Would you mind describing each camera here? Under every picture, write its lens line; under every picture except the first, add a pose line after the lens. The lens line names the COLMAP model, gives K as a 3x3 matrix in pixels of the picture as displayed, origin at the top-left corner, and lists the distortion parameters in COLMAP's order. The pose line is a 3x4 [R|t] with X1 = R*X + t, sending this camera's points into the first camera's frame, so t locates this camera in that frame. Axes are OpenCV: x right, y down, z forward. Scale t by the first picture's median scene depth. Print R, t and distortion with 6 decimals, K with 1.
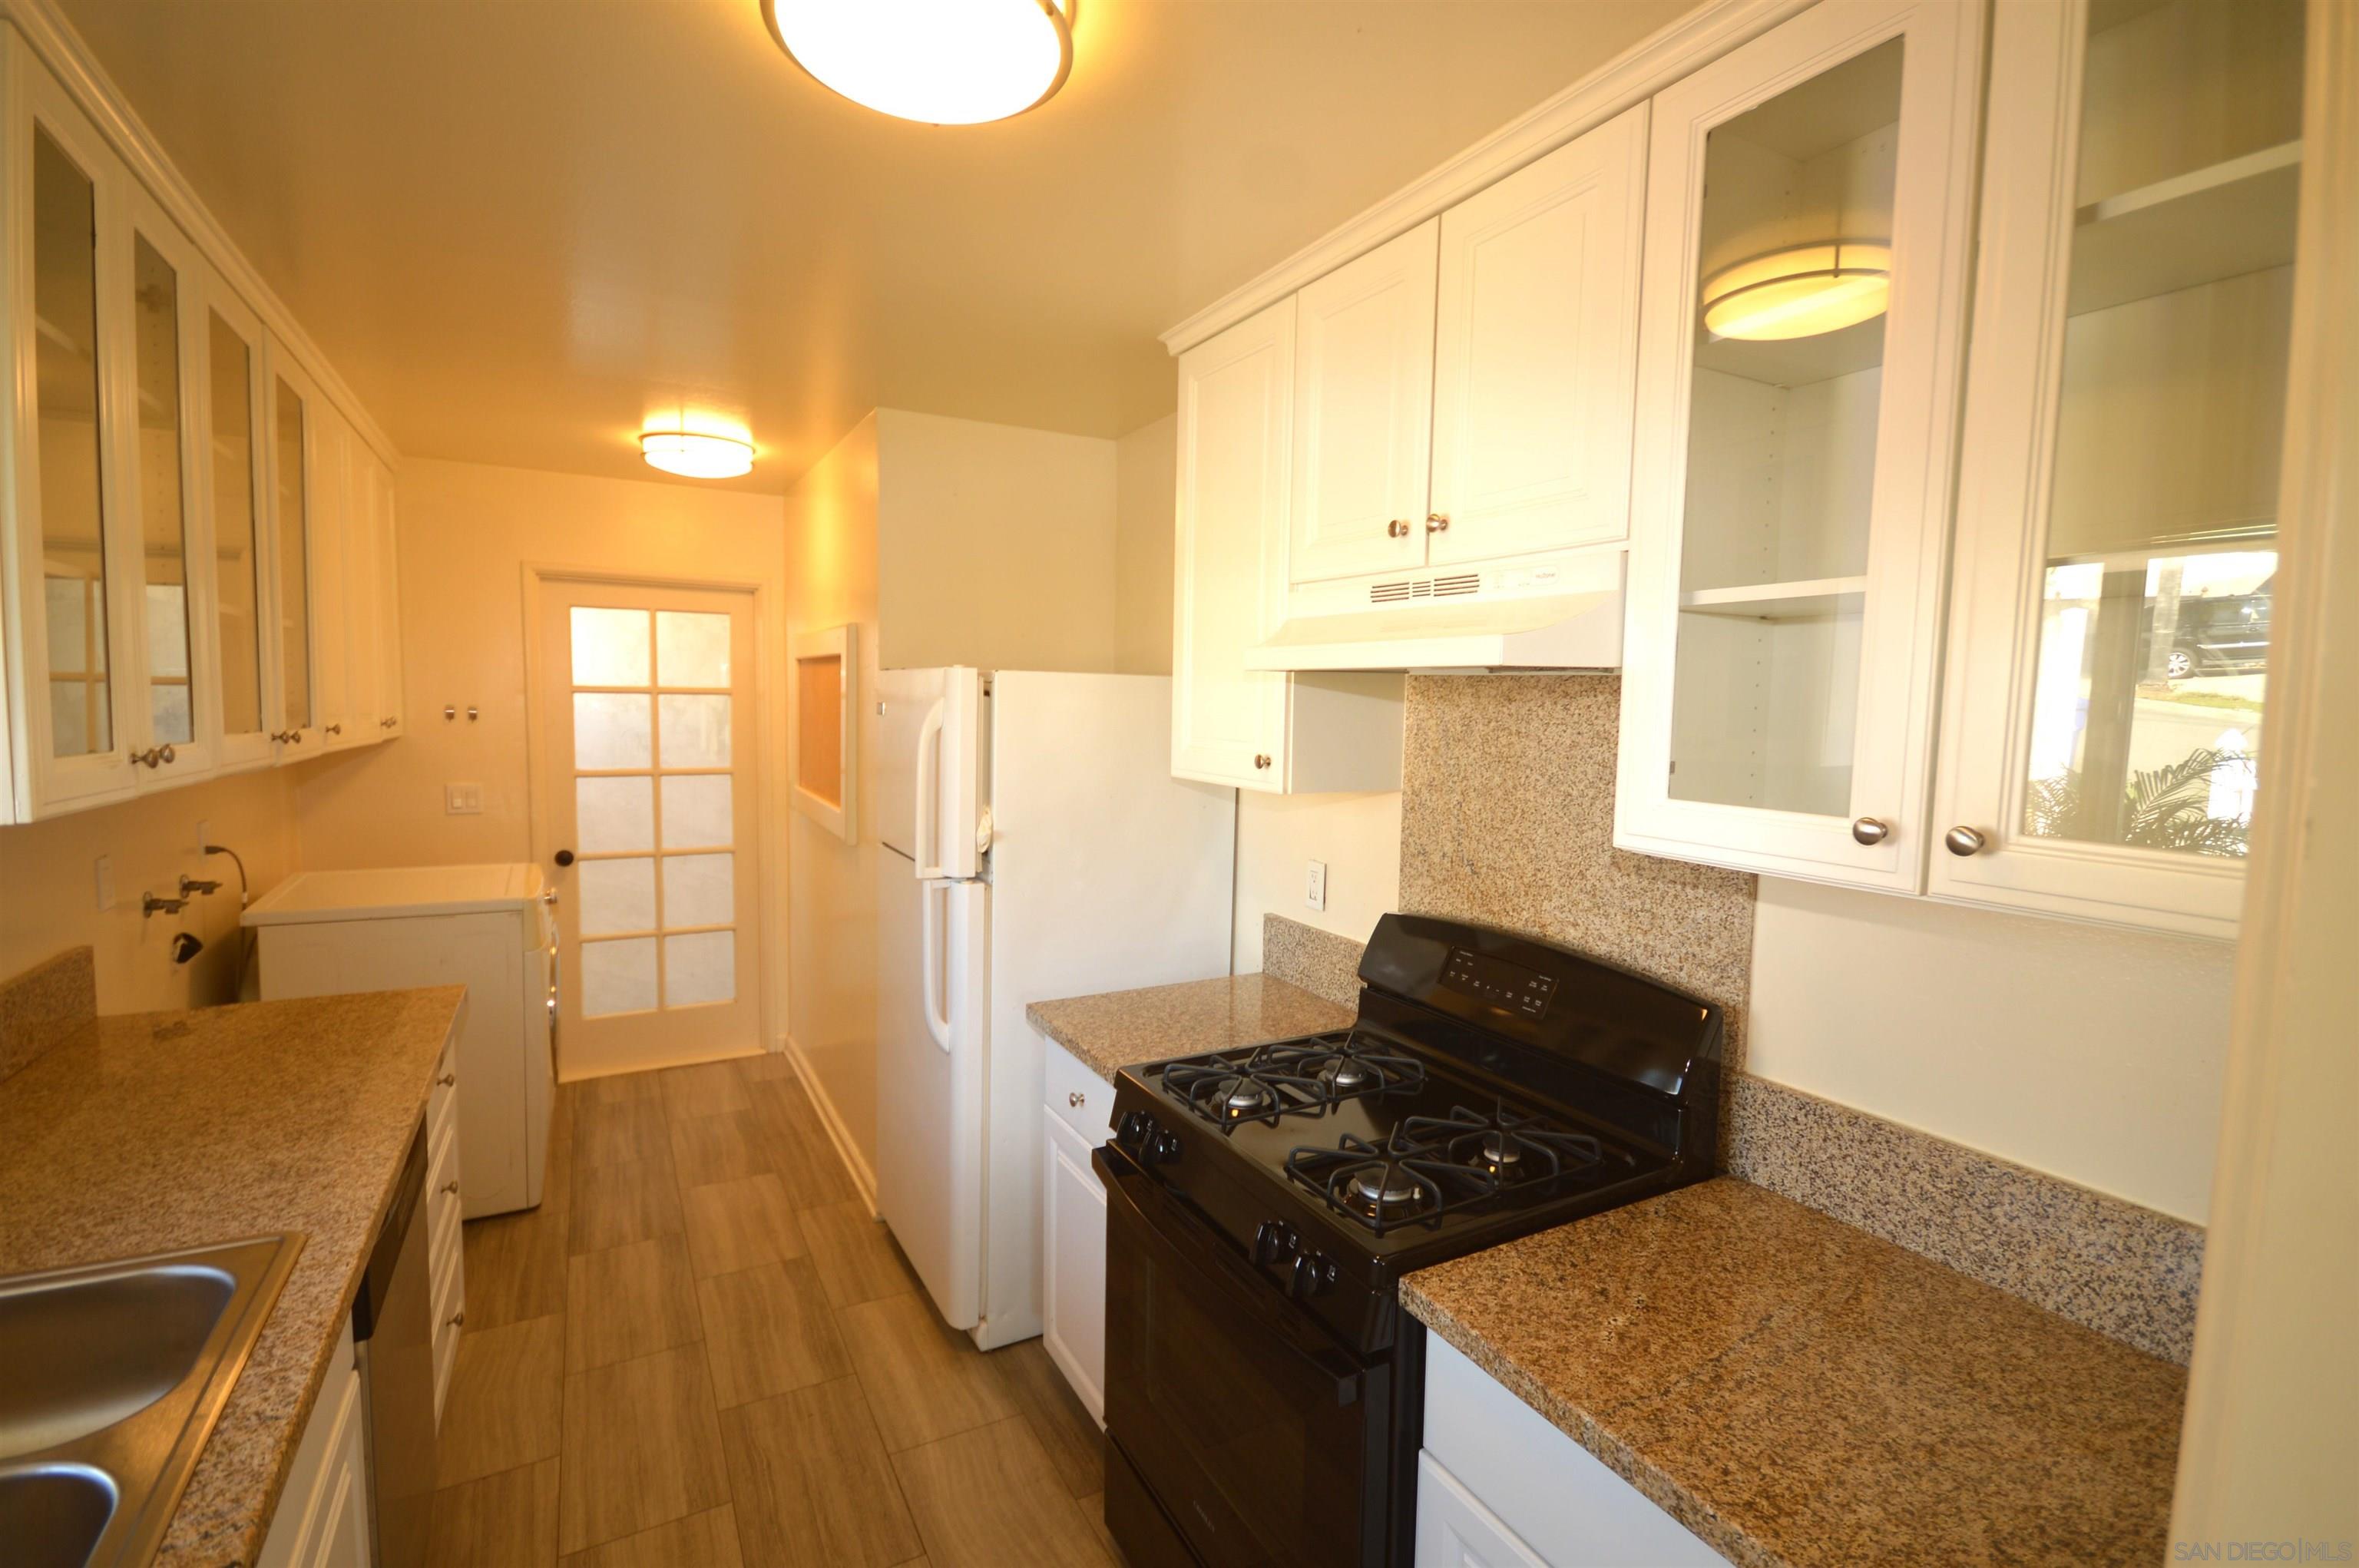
lens RADIAL K [[1072.4, 0, 1176.6], [0, 1072.4, 797.1], [0, 0, 1]] dist [0.016026, -0.005240]
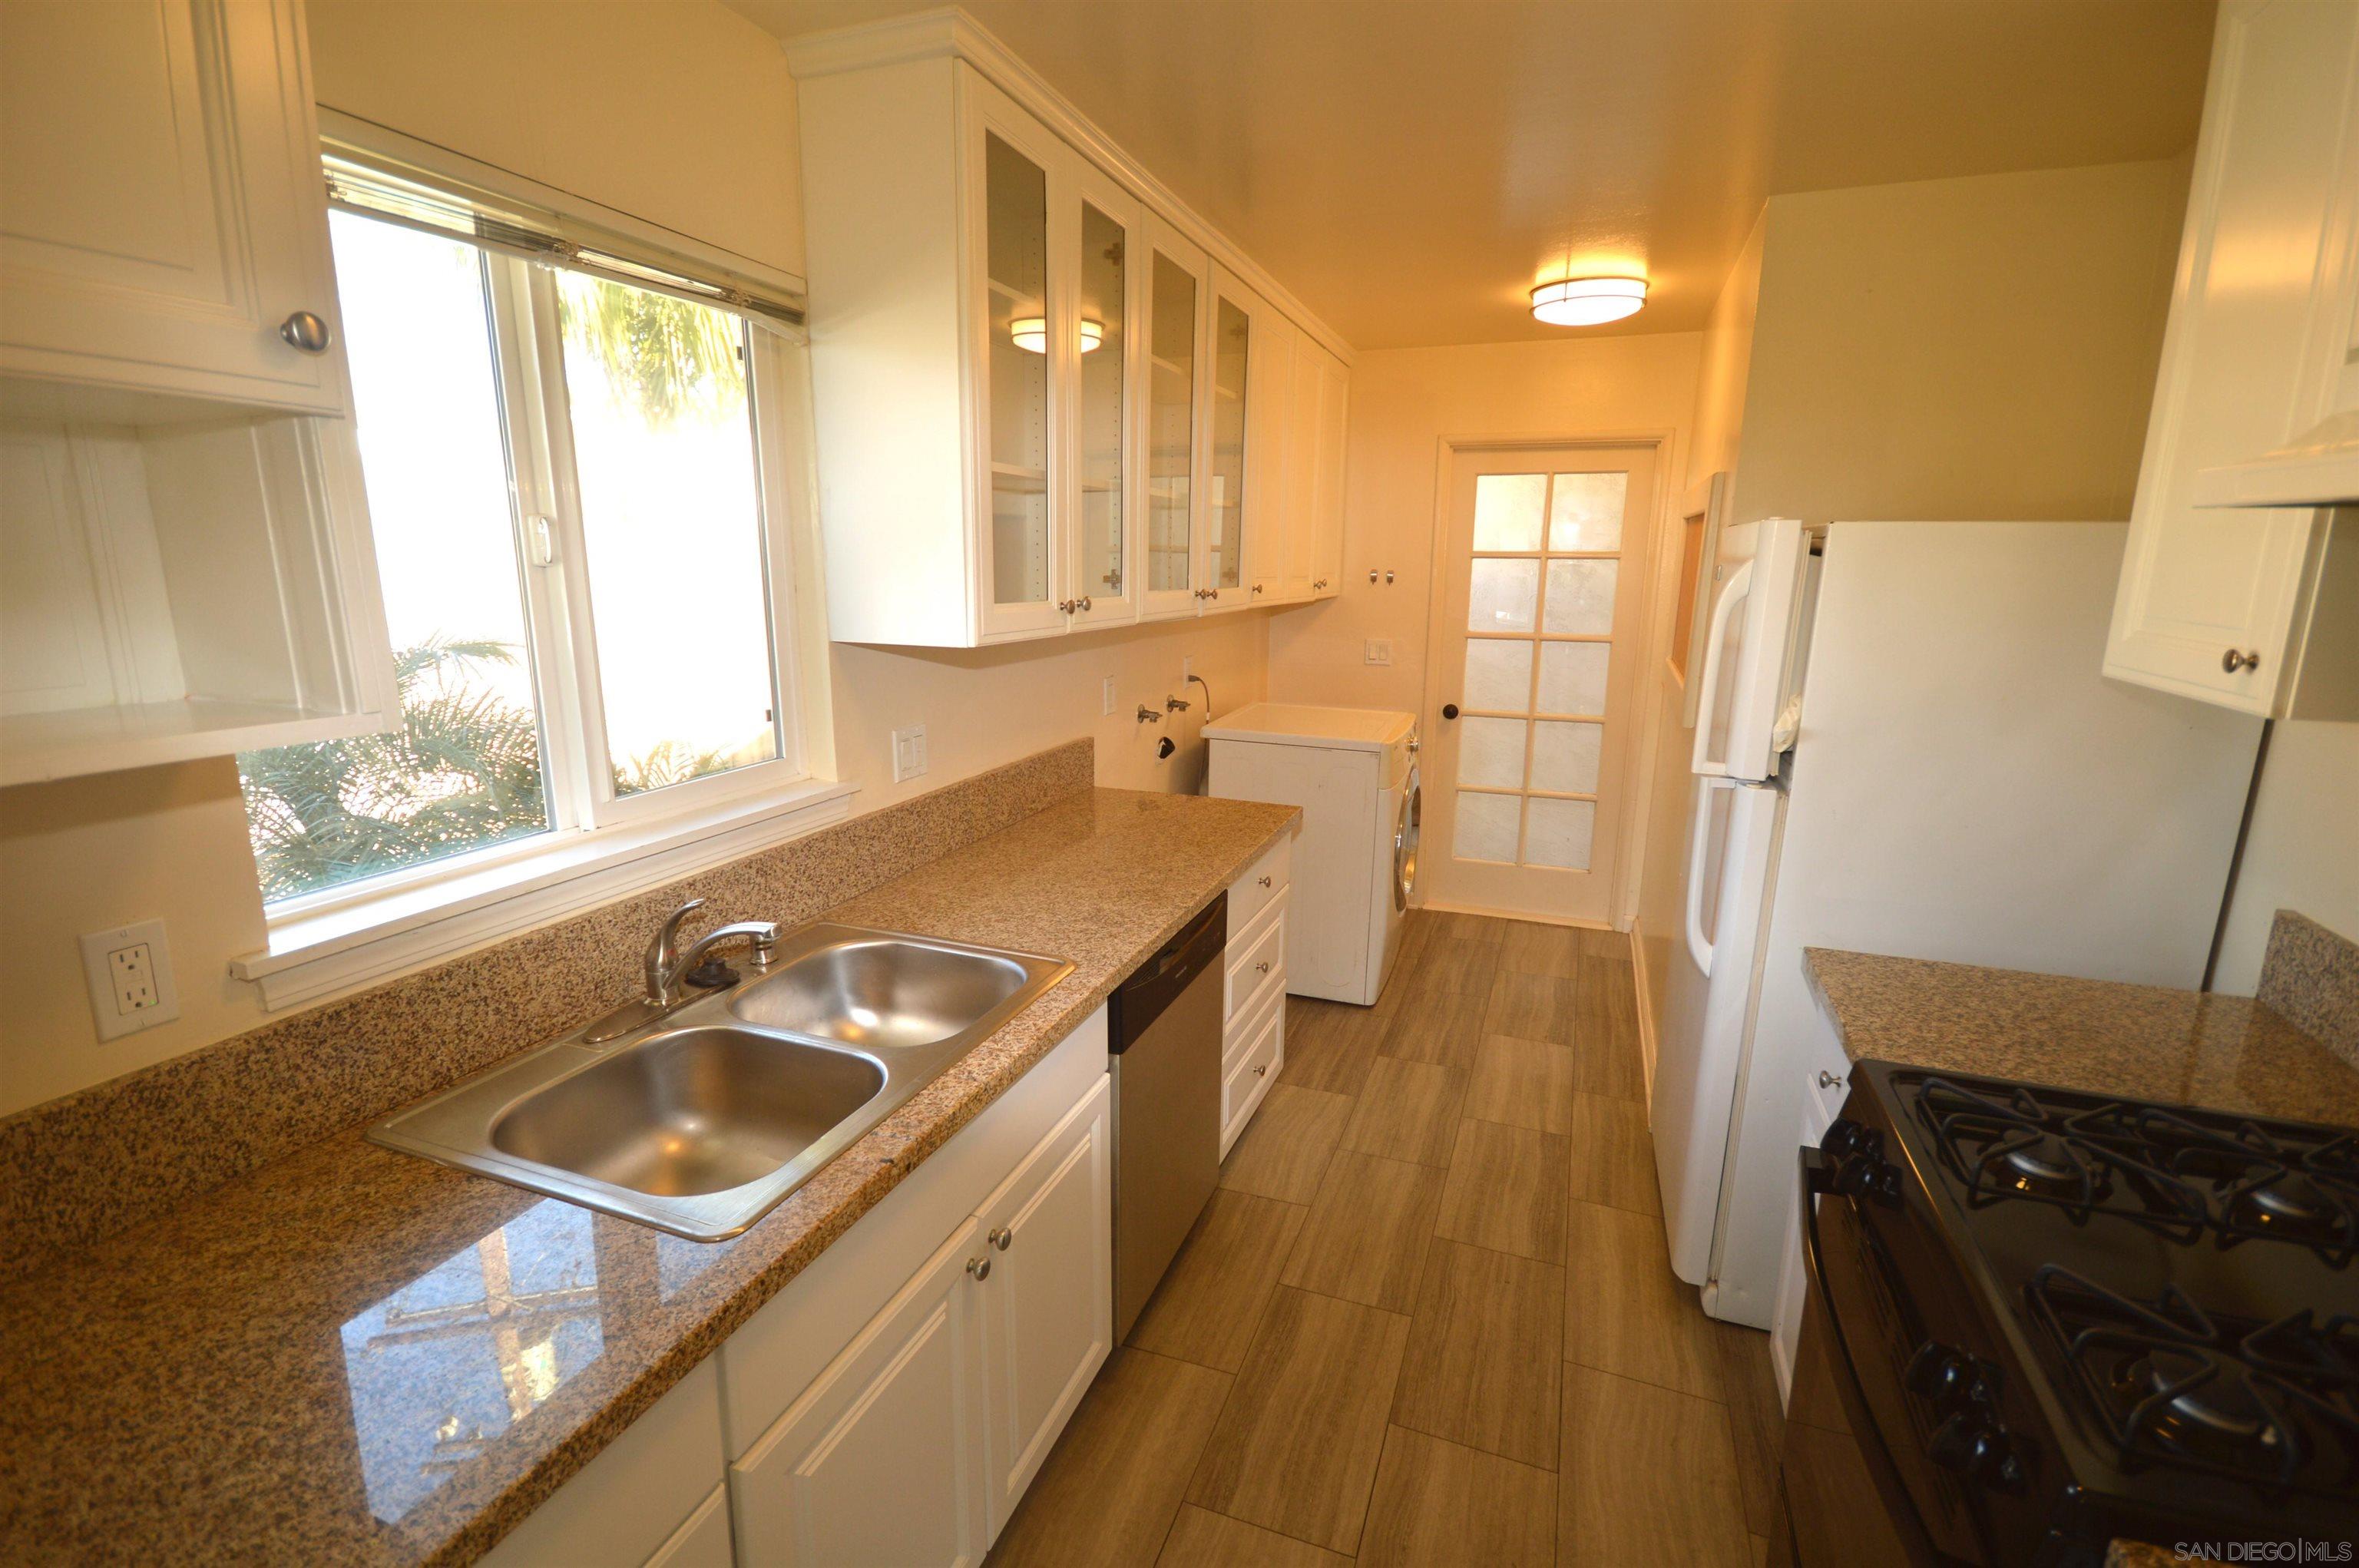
lens RADIAL K [[1072.4, 0, 1176.6], [0, 1072.4, 797.1], [0, 0, 1]] dist [0.016026, -0.005240]
pose [[0.653834, 0.158141, -0.739927, 0.118628], [-0.067317, 0.986195, 0.151290, -0.007286], [0.753637, -0.049109, 0.655454, 0.111394]]
